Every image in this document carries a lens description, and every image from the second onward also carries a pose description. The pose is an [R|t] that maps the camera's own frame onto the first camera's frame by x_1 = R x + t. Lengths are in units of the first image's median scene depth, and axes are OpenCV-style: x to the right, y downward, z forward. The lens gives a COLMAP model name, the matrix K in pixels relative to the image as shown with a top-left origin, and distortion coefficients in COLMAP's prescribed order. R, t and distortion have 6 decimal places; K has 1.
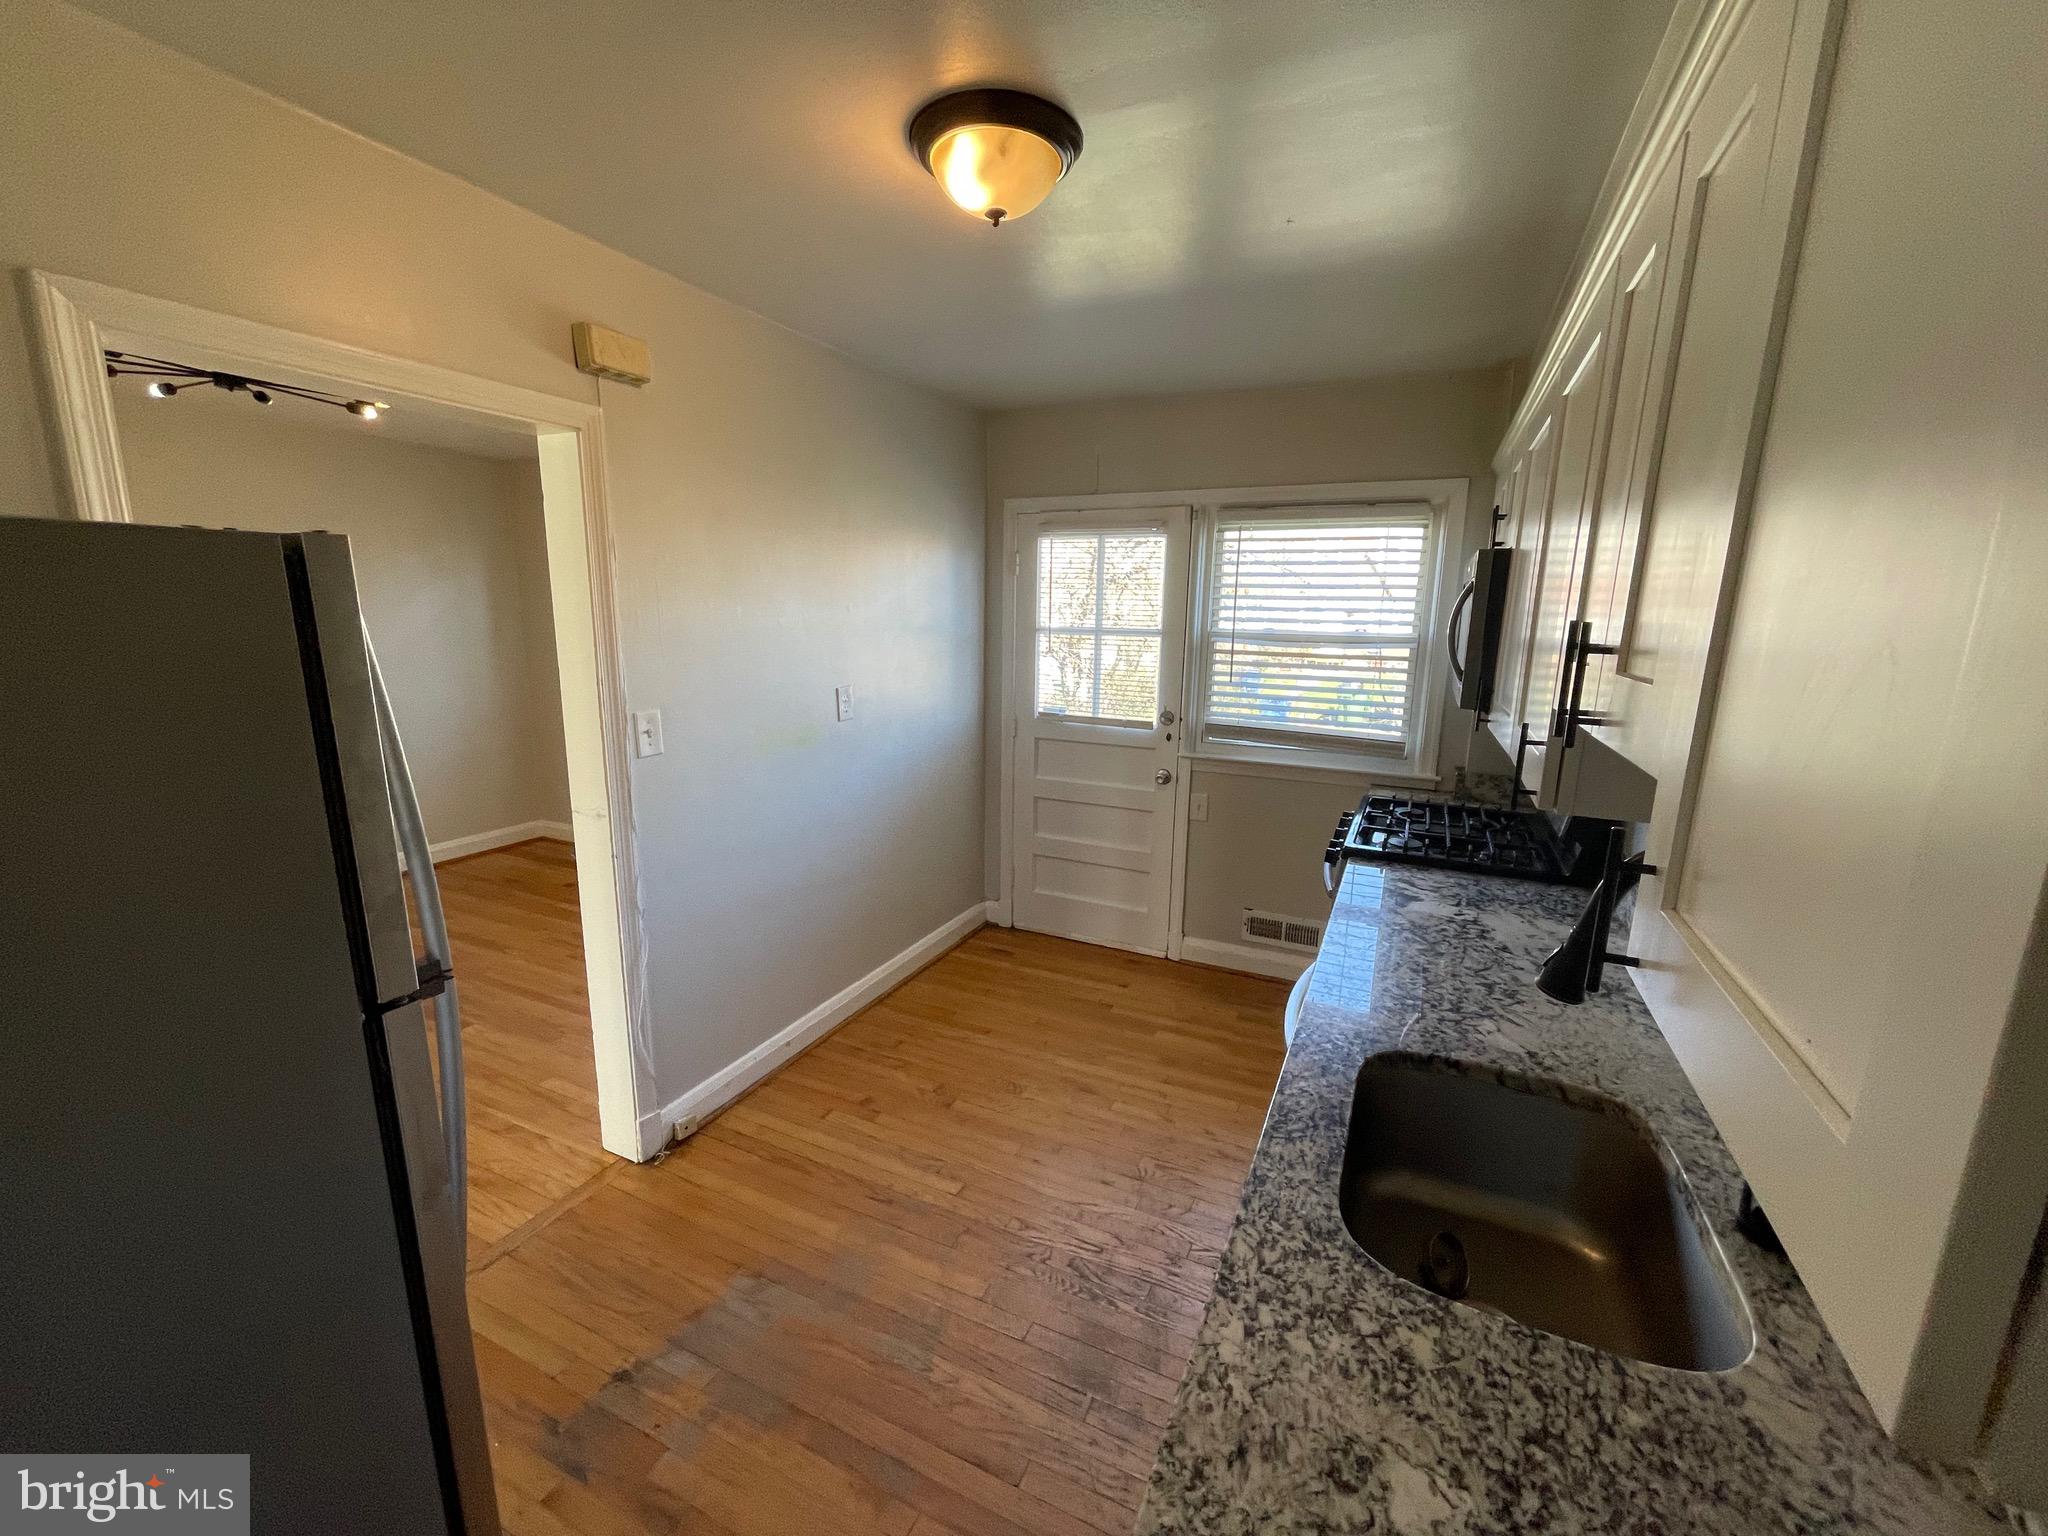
lens RADIAL K [[835.0, 0, 1027.8], [0, 835.0, 777.1], [0, 0, 1]] dist [0.002228, -0.000689]
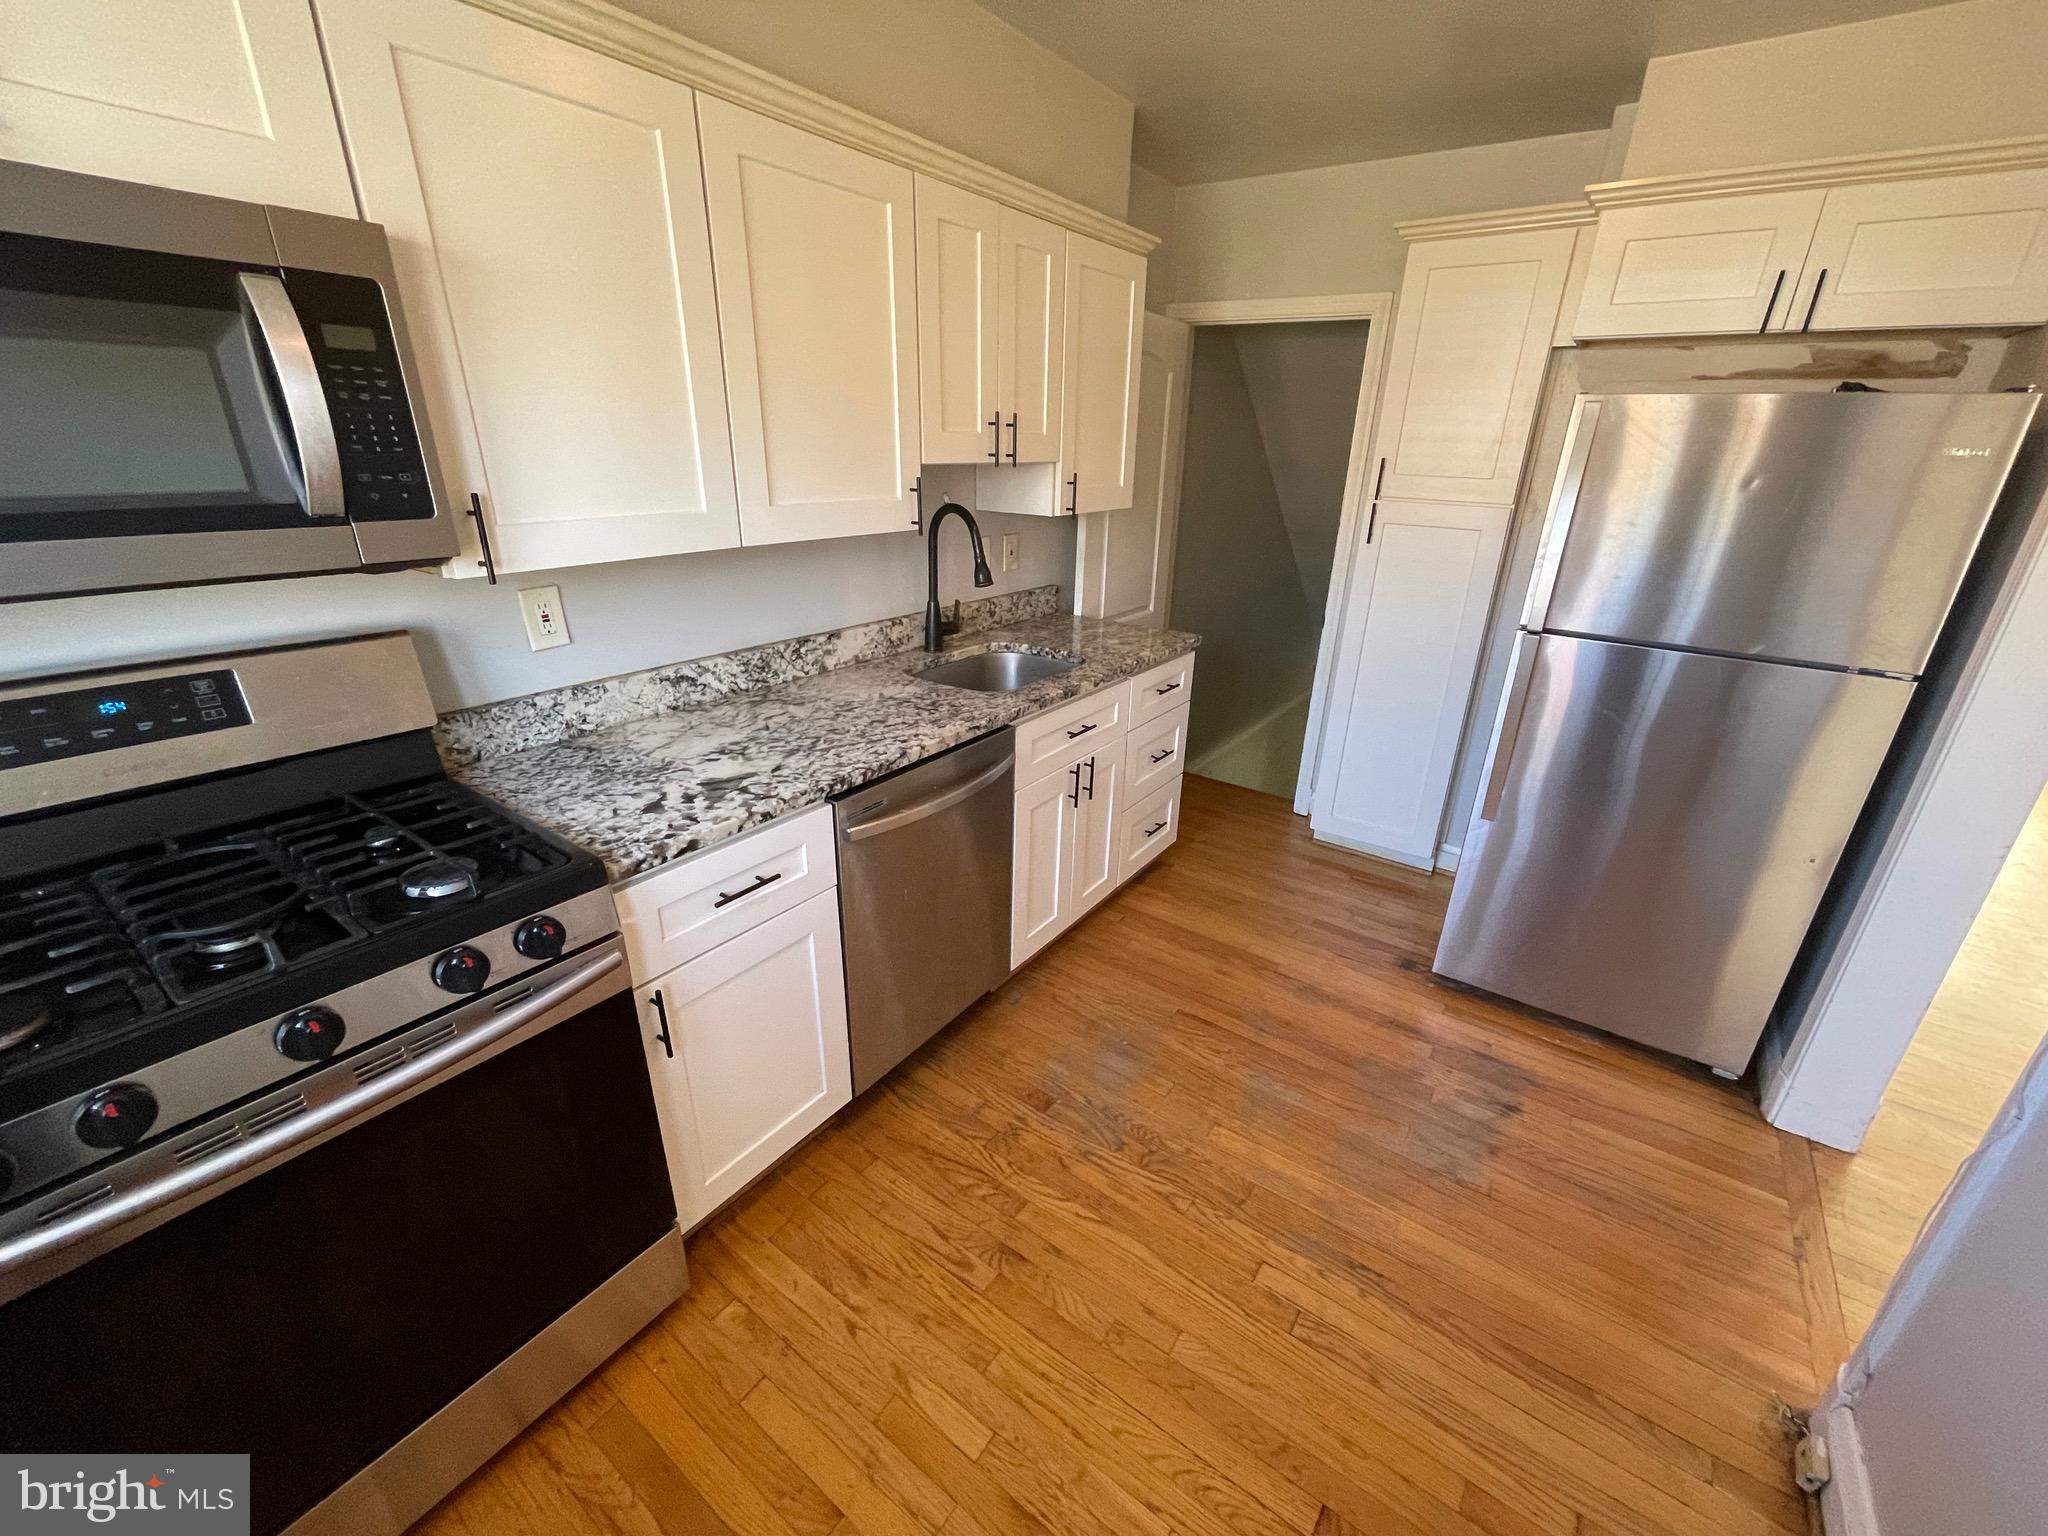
lens RADIAL K [[835.0, 0, 1029.2], [0, 835.0, 776.0], [0, 0, 1]] dist [0.002228, -0.000689]
pose [[-0.983730, -0.105680, 0.145286, 0.063789], [-0.008799, 0.836062, 0.548564, -0.302071], [-0.179440, 0.538360, -0.823389, 1.667176]]
